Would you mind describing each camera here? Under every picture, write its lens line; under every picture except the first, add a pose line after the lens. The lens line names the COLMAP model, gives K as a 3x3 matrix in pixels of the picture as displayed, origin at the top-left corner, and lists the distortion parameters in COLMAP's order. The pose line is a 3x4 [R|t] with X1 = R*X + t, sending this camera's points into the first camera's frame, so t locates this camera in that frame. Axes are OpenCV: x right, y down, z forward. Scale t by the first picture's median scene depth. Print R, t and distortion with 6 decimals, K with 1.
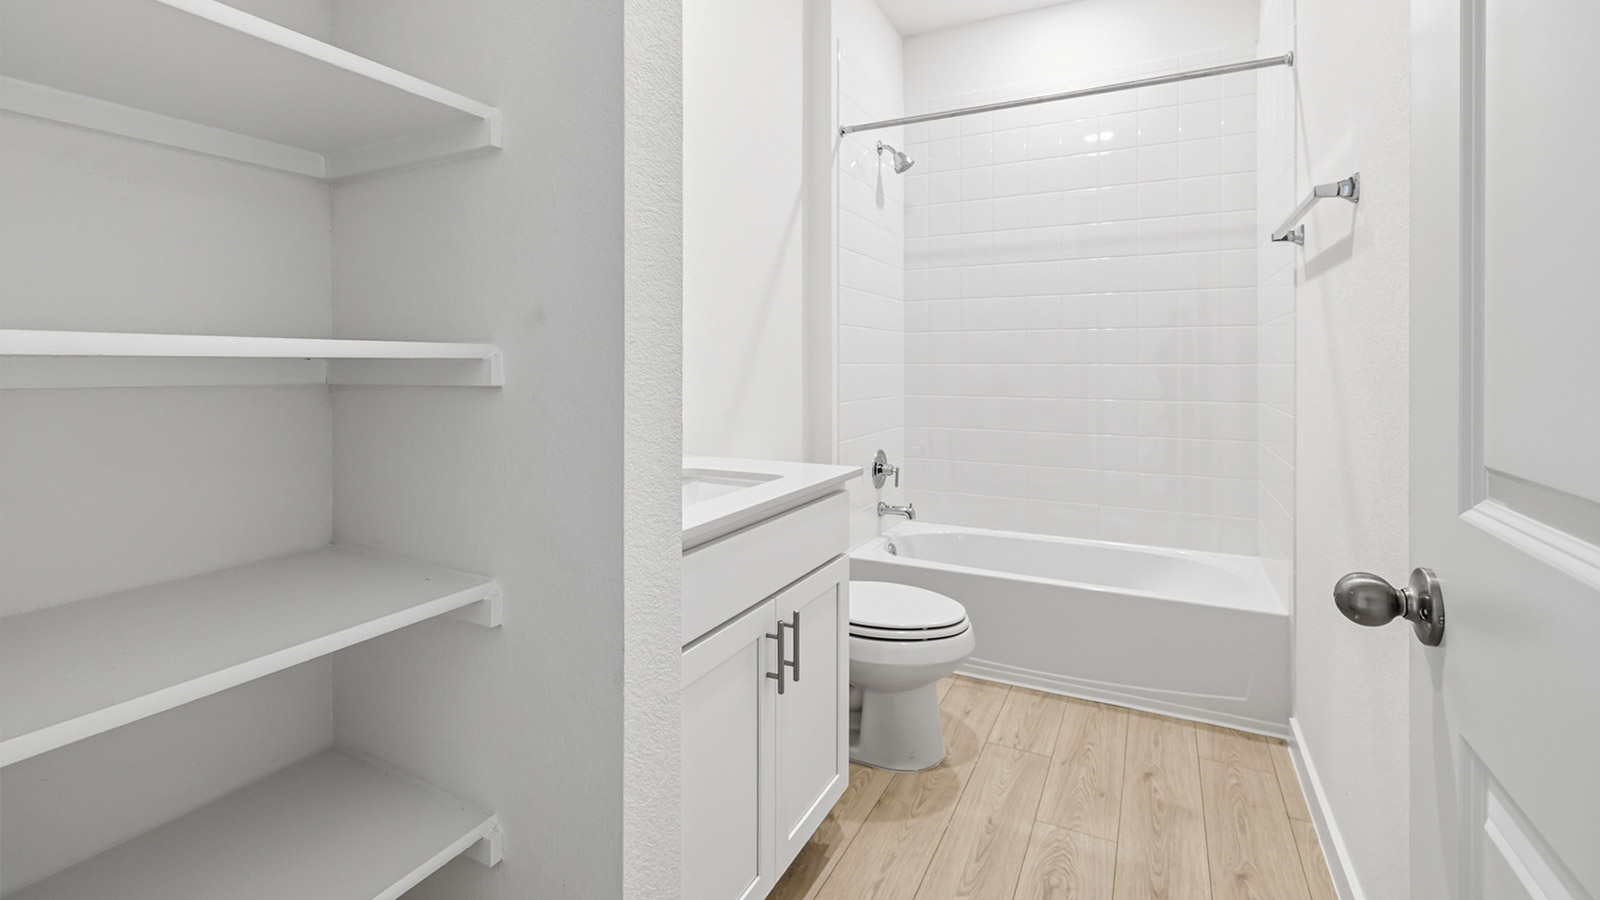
lens RADIAL K [[695.0, 0, 804.0], [0, 695.0, 366.9], [0, 0, 1]] dist [0.009230, 0.000162]
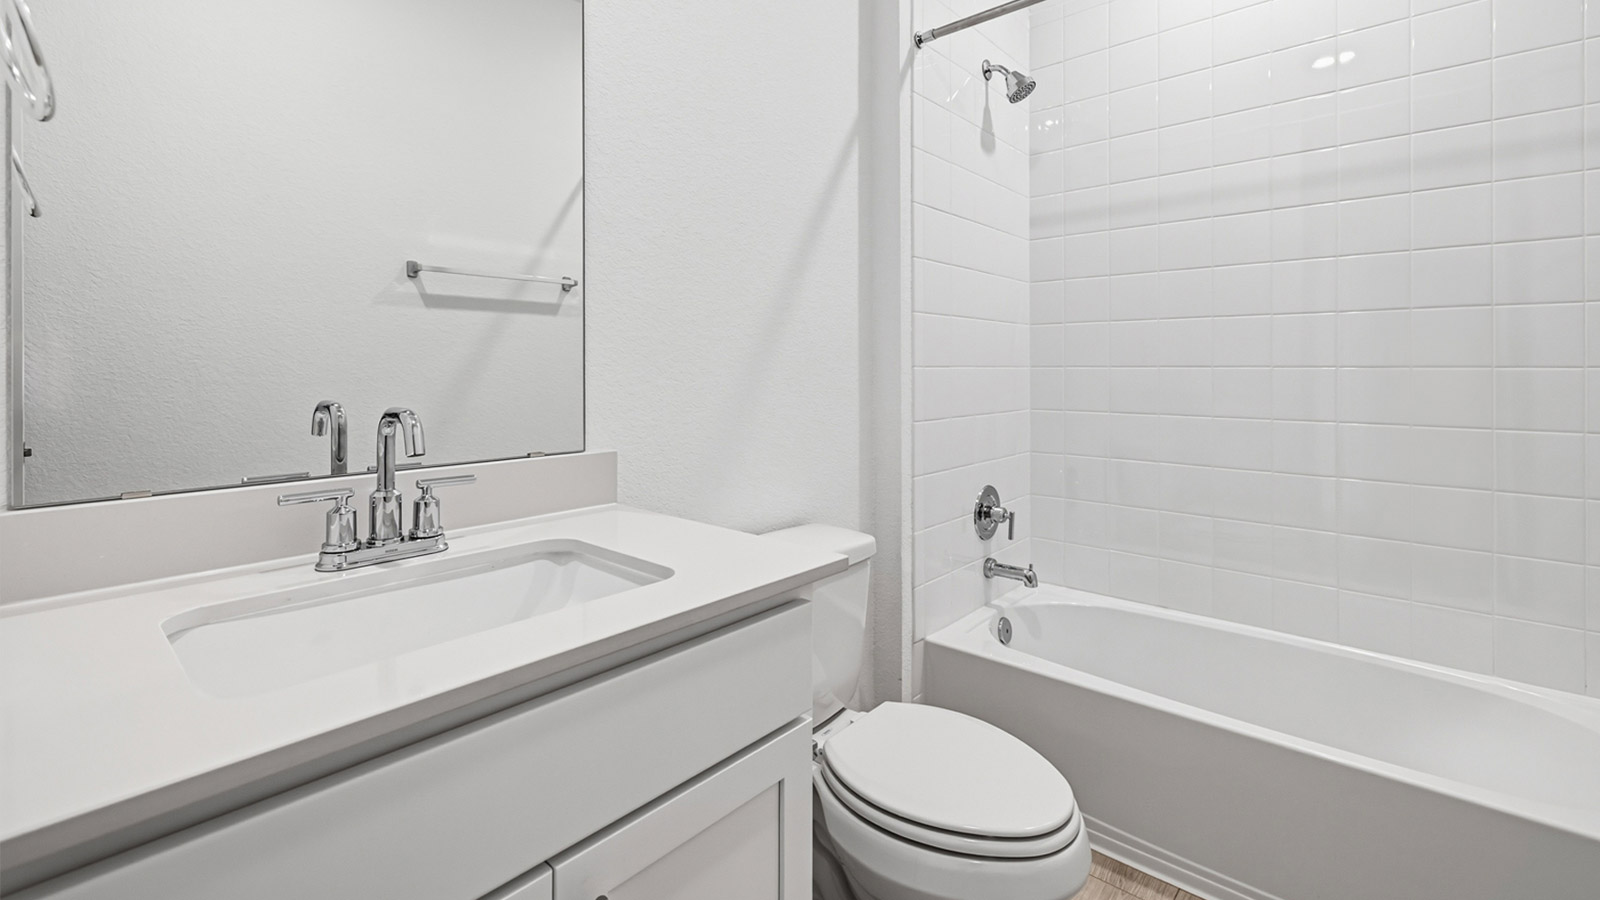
lens RADIAL K [[695.0, 0, 804.0], [0, 695.0, 366.9], [0, 0, 1]] dist [0.009230, 0.000162]
pose [[0.969504, -0.000901, -0.245076, 0.102804], [0.000097, 0.999995, -0.003293, -0.002741], [0.245077, 0.003169, 0.969498, 0.252476]]
